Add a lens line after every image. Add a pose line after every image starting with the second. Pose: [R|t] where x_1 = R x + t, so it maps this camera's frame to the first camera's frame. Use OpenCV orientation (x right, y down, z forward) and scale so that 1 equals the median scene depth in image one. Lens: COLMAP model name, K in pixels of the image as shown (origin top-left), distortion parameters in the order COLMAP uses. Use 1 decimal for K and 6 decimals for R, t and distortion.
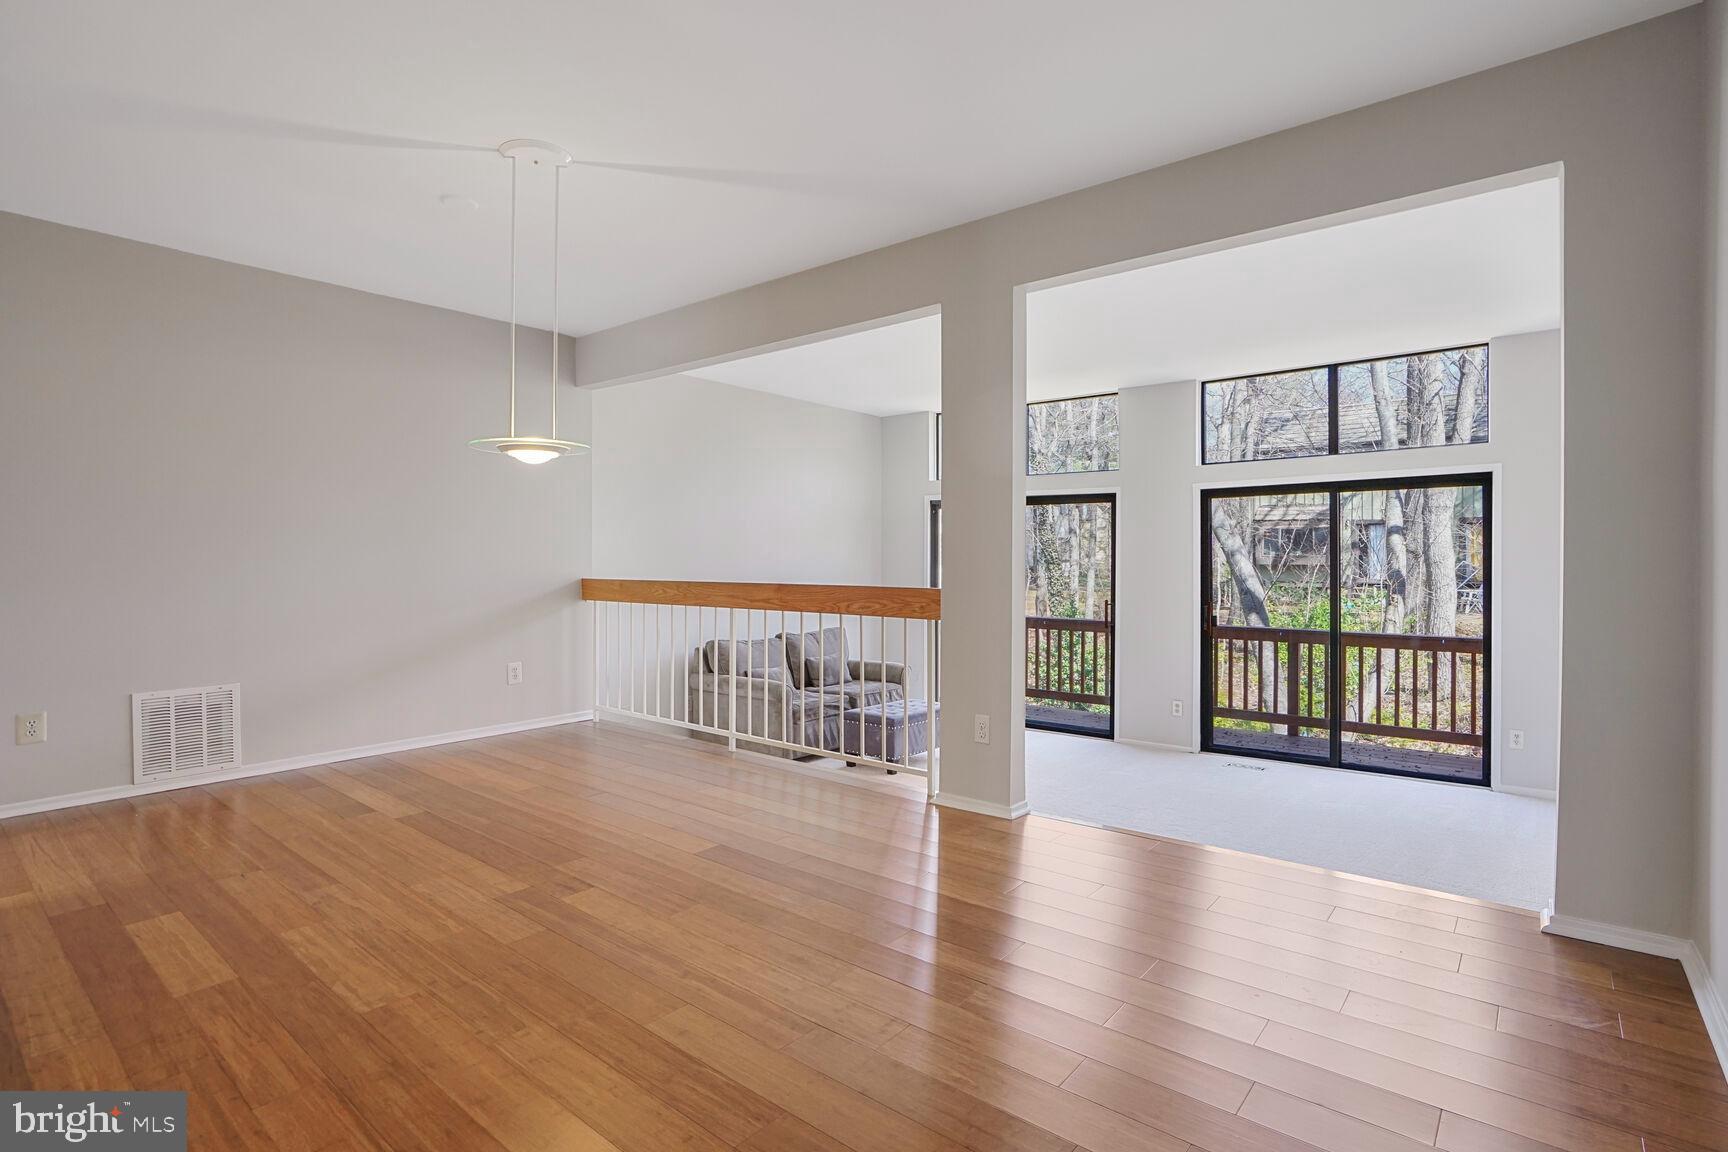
lens RADIAL K [[827.7, 0, 875.7], [0, 827.7, 570.9], [0, 0, 1]] dist [-0.019650, 0.001341]
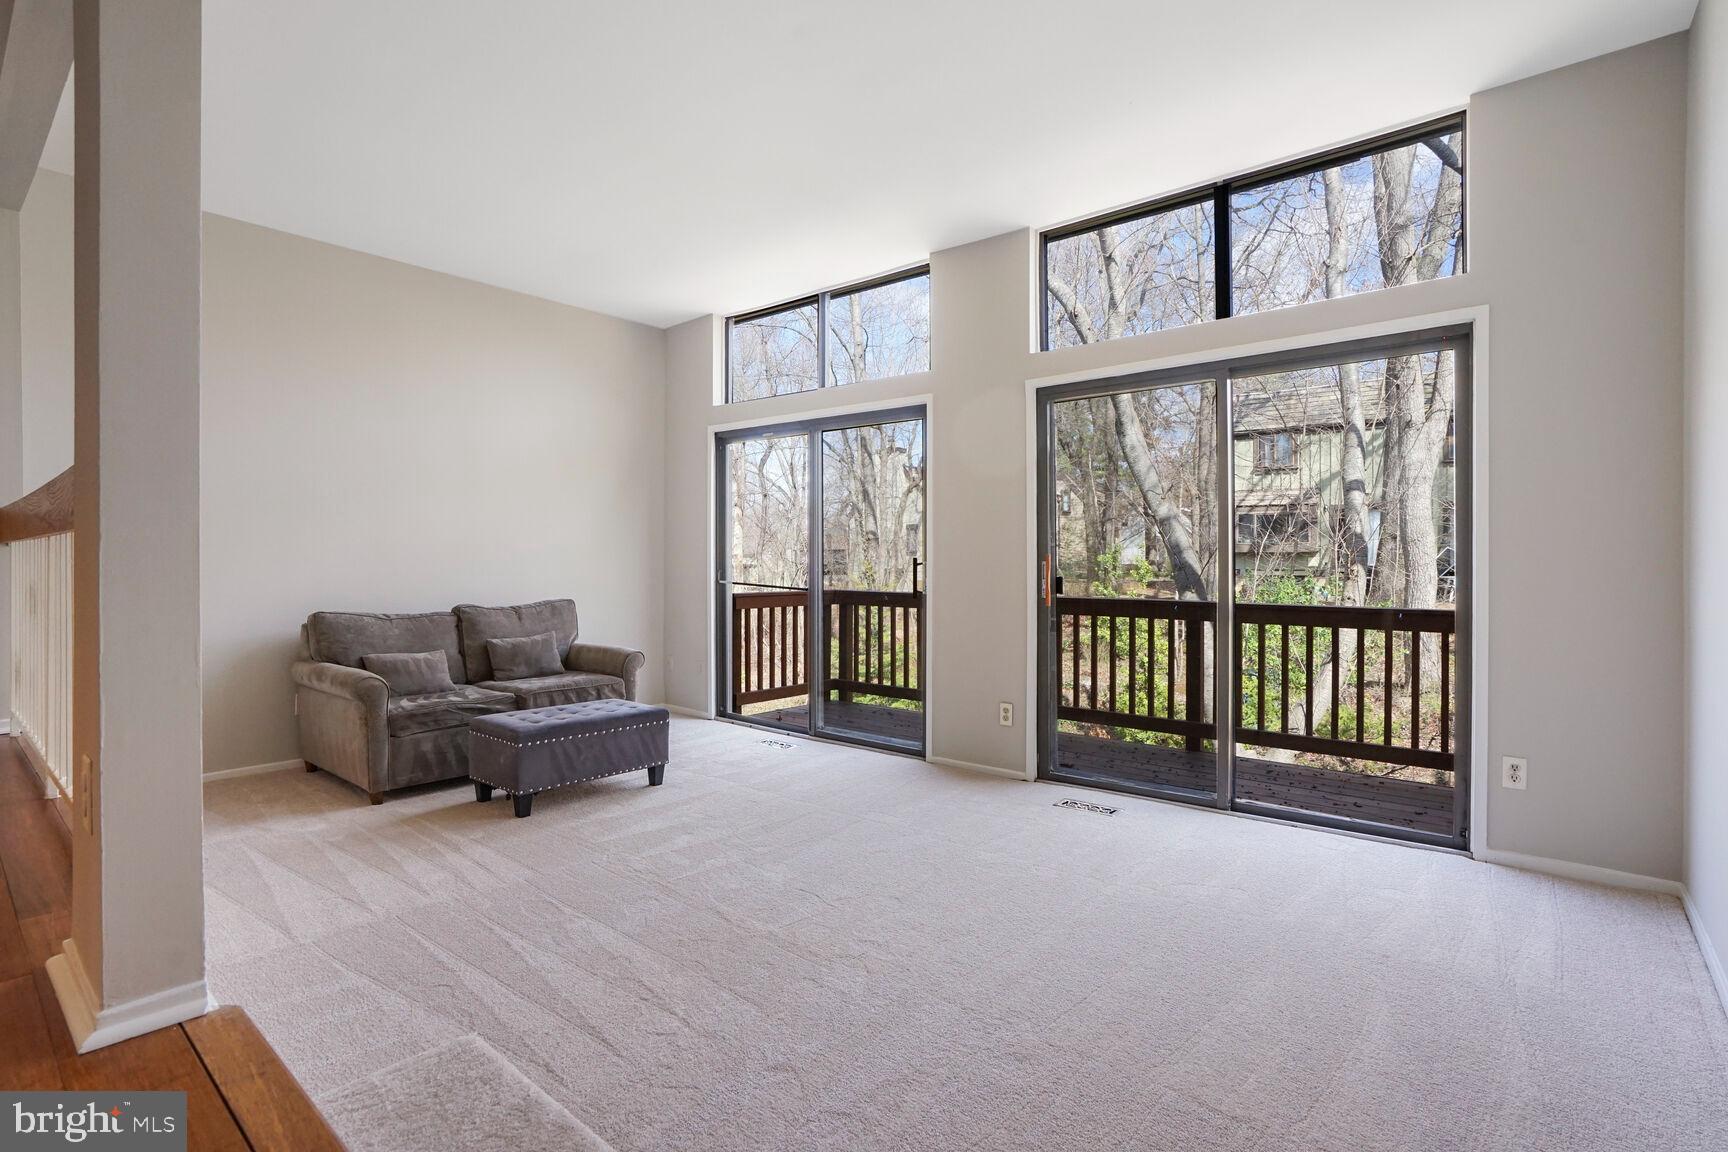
lens RADIAL K [[827.7, 0, 851.8], [0, 827.7, 569.3], [0, 0, 1]] dist [-0.019650, 0.001341]
pose [[0.999971, -0.001209, -0.007567, 0.242717], [0.001264, 0.999972, 0.007359, 0.042097], [0.007558, -0.007369, 0.999944, 0.318975]]
